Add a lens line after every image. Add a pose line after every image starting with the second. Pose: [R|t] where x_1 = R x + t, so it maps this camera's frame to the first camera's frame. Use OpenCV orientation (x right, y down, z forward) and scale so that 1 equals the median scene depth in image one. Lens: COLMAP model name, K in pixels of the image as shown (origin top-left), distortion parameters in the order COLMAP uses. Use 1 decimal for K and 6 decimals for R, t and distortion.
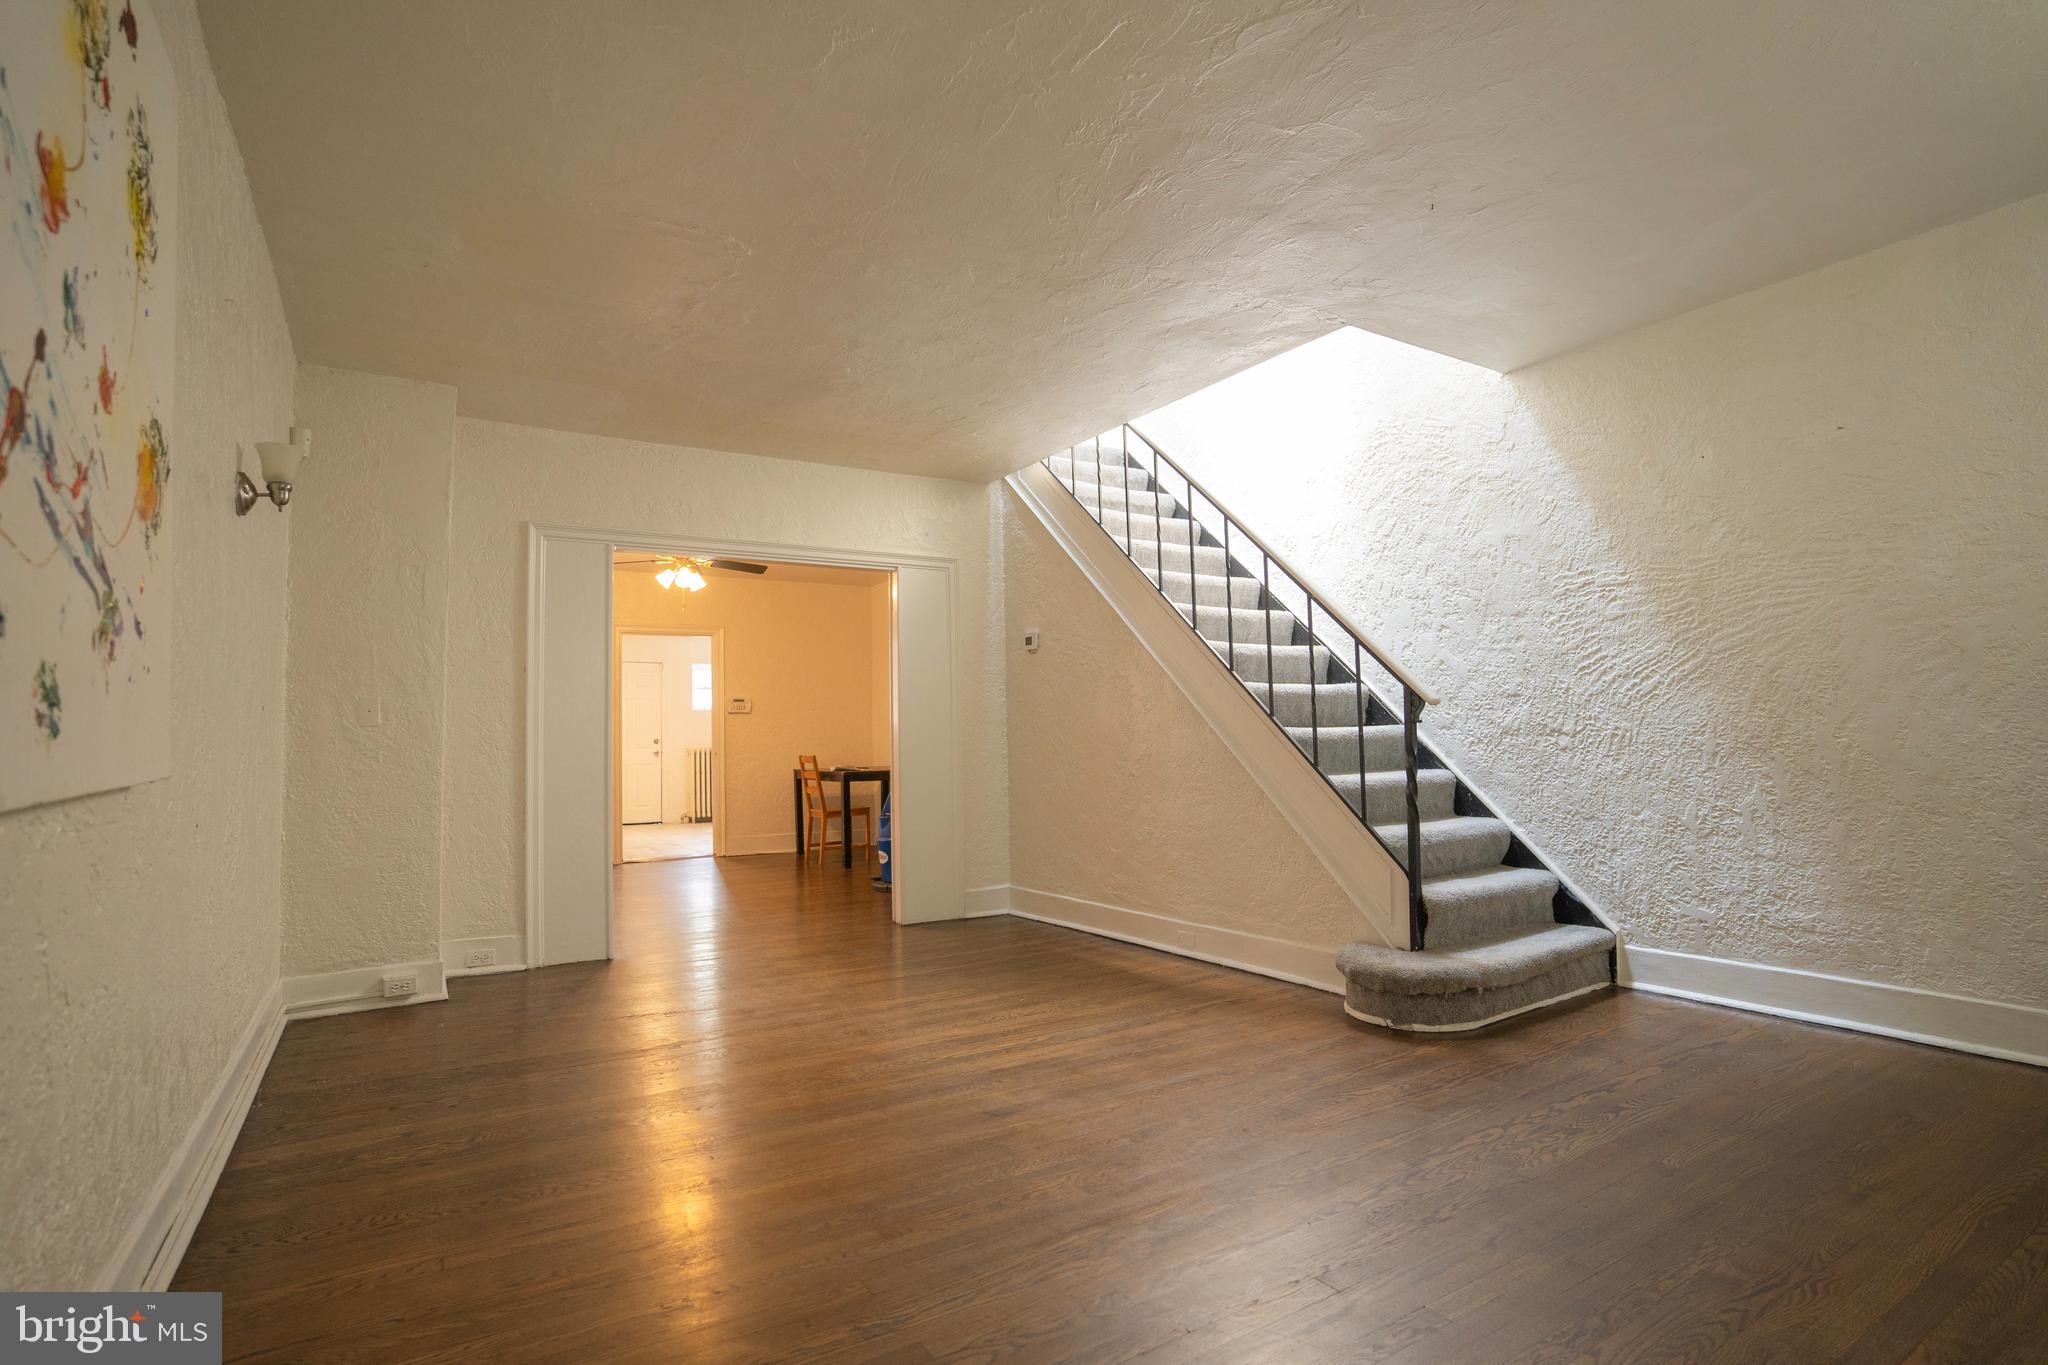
lens RADIAL K [[1003.6, 0, 1026.2], [0, 1003.6, 682.8], [0, 0, 1]] dist [-0.033874, 0.000172]
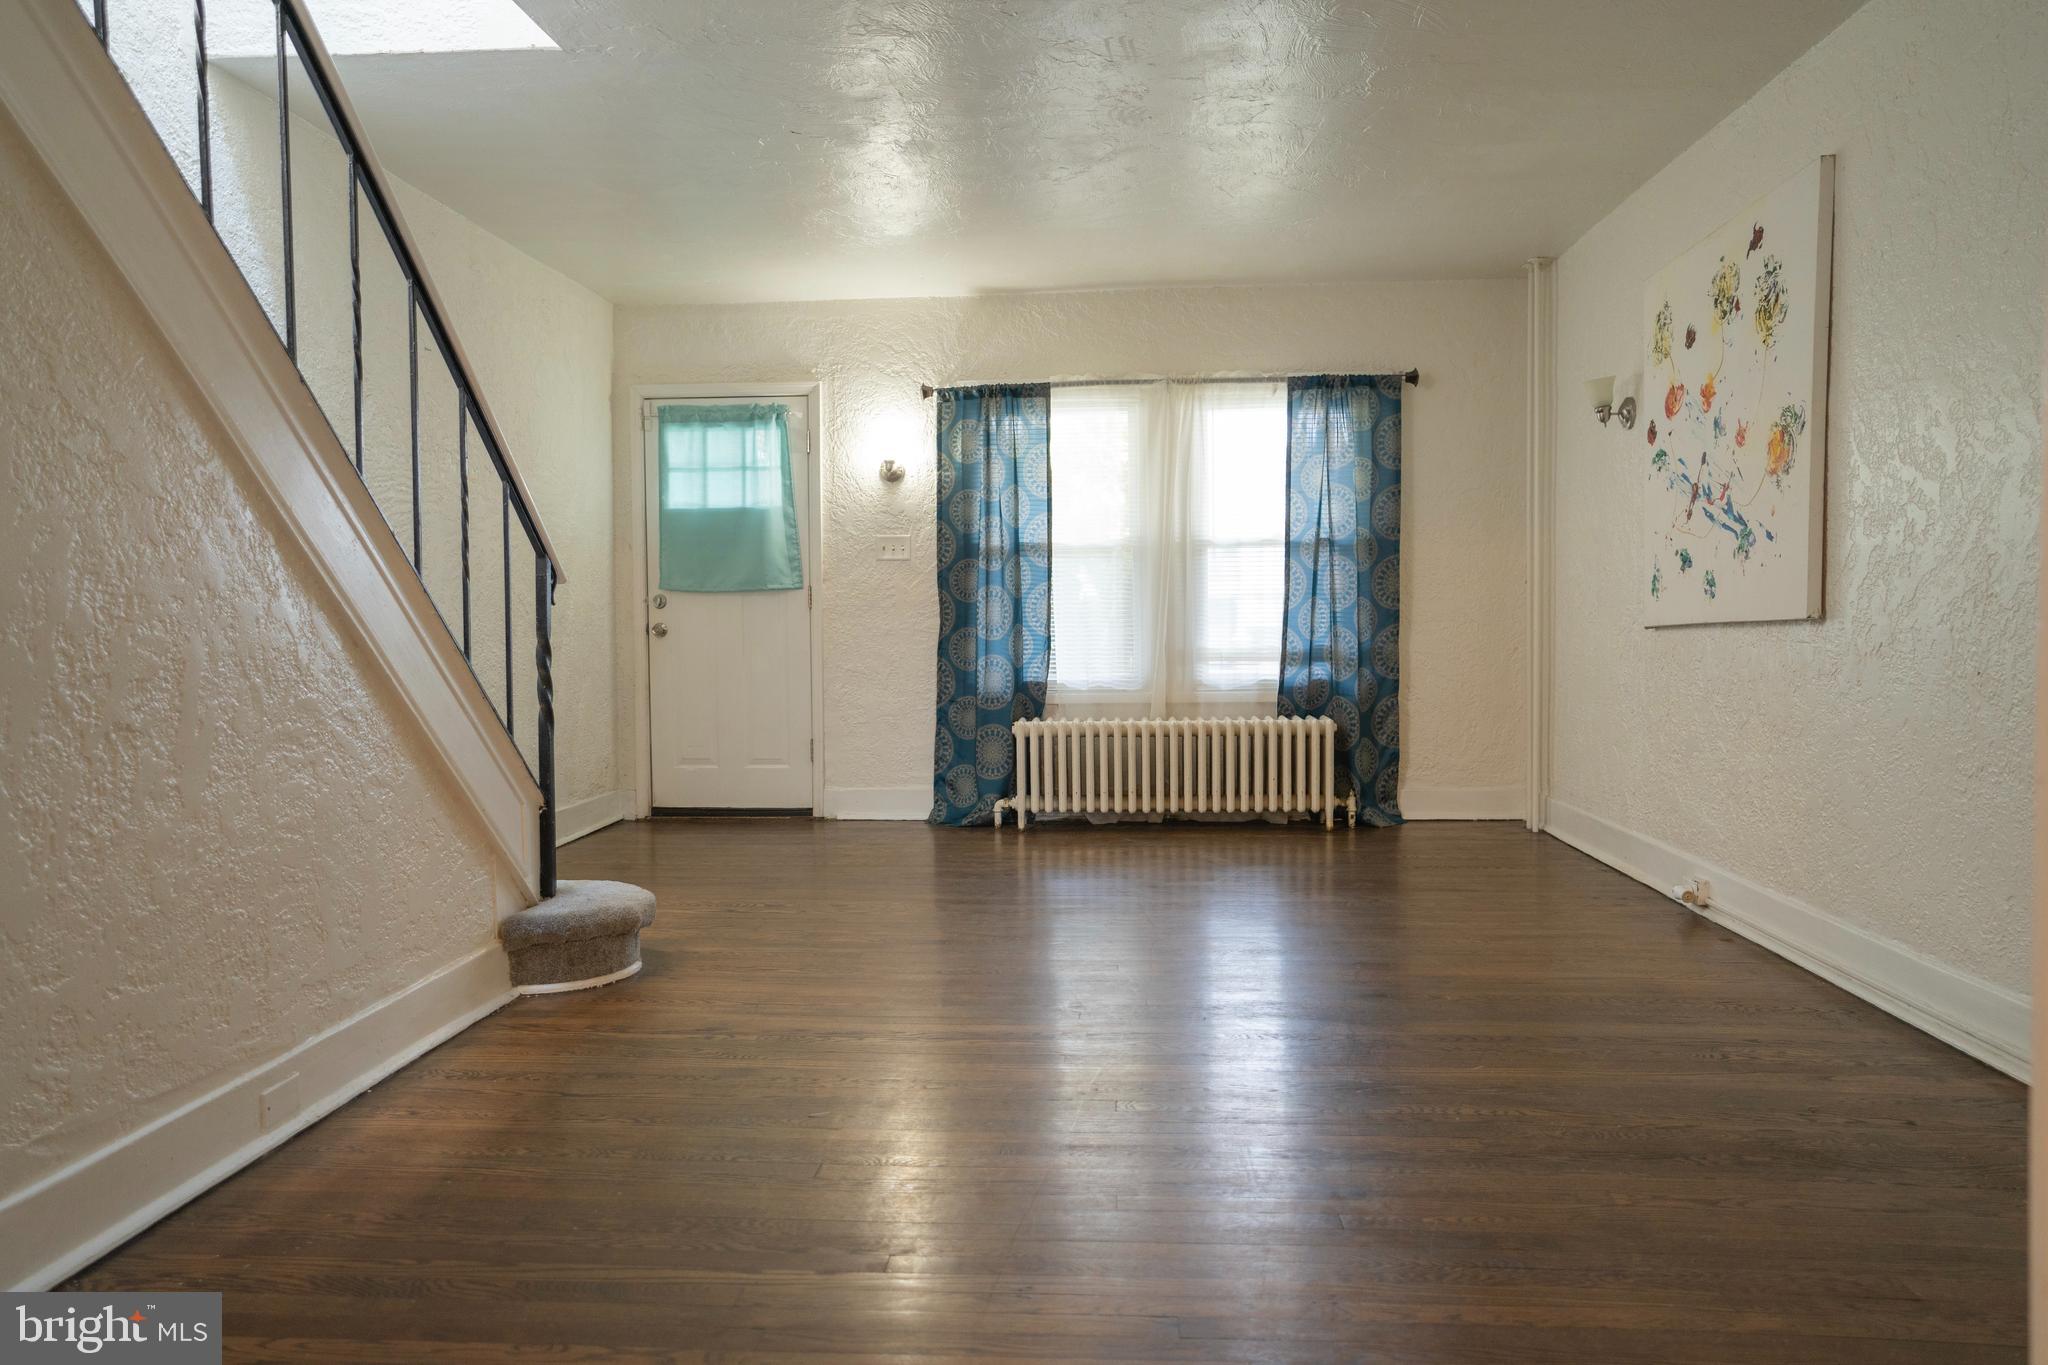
lens RADIAL K [[1382.6, 0, 1018.1], [0, 1382.6, 681.8], [0, 0, 1]] dist [0.002400, -0.000647]
pose [[-0.804885, 0.011485, 0.593320, -0.385027], [-0.002985, 0.999722, -0.023400, 0.083821], [-0.593424, -0.020605, -0.804627, 1.143805]]
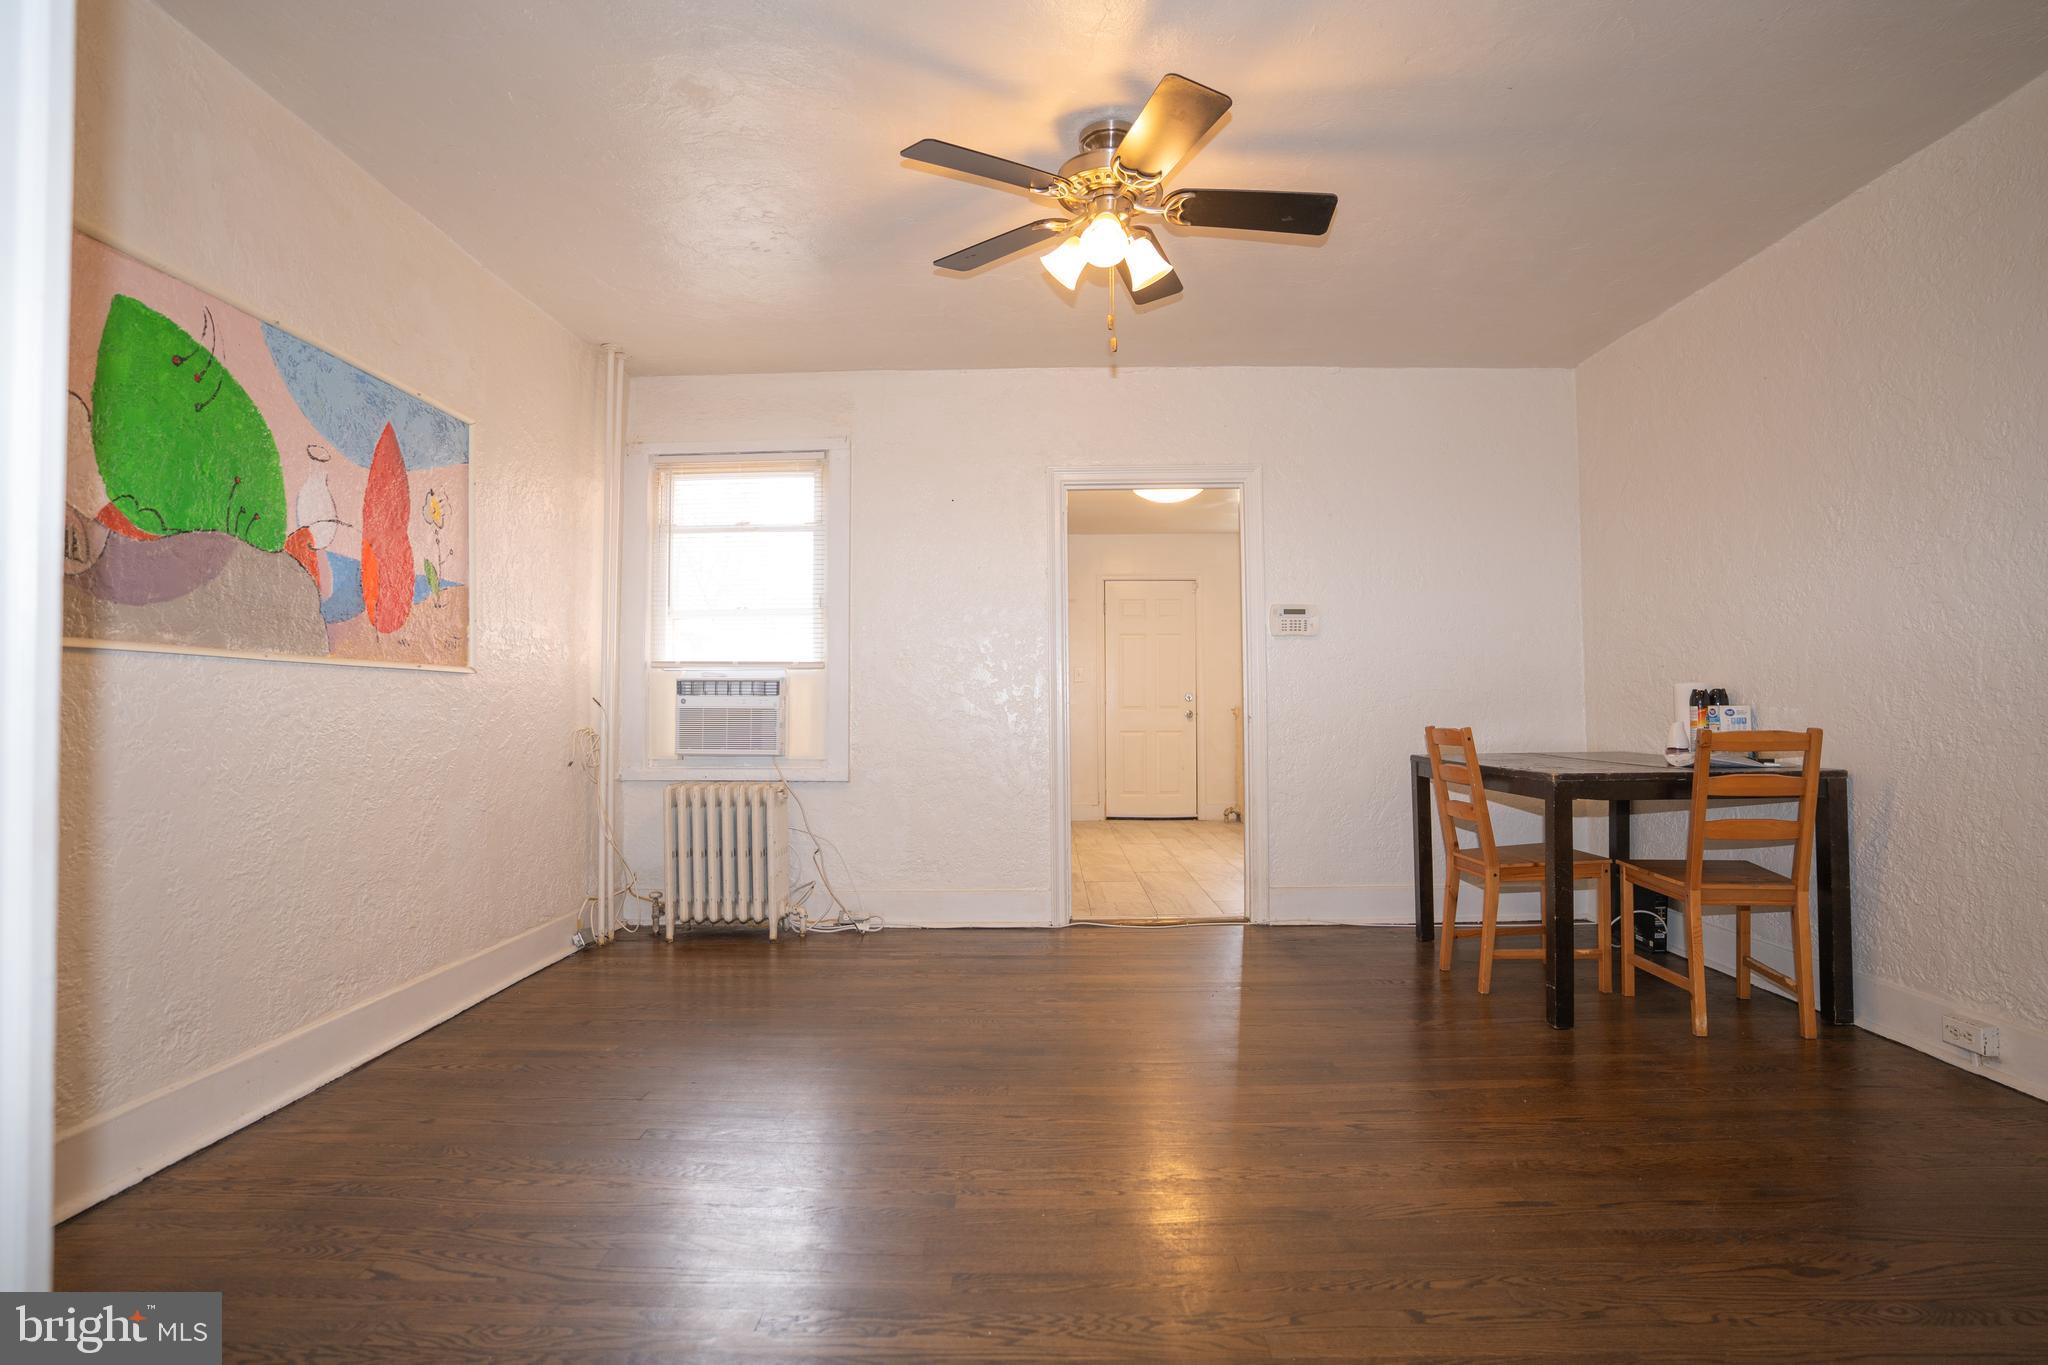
lens RADIAL K [[1003.6, 0, 1019.6], [0, 1003.6, 687.2], [0, 0, 1]] dist [-0.033874, 0.000172]
pose [[0.827818, 0.008711, -0.560929, -0.136344], [0.014009, 0.999247, 0.036192, 0.039227], [0.560822, -0.037818, 0.827072, 0.570989]]
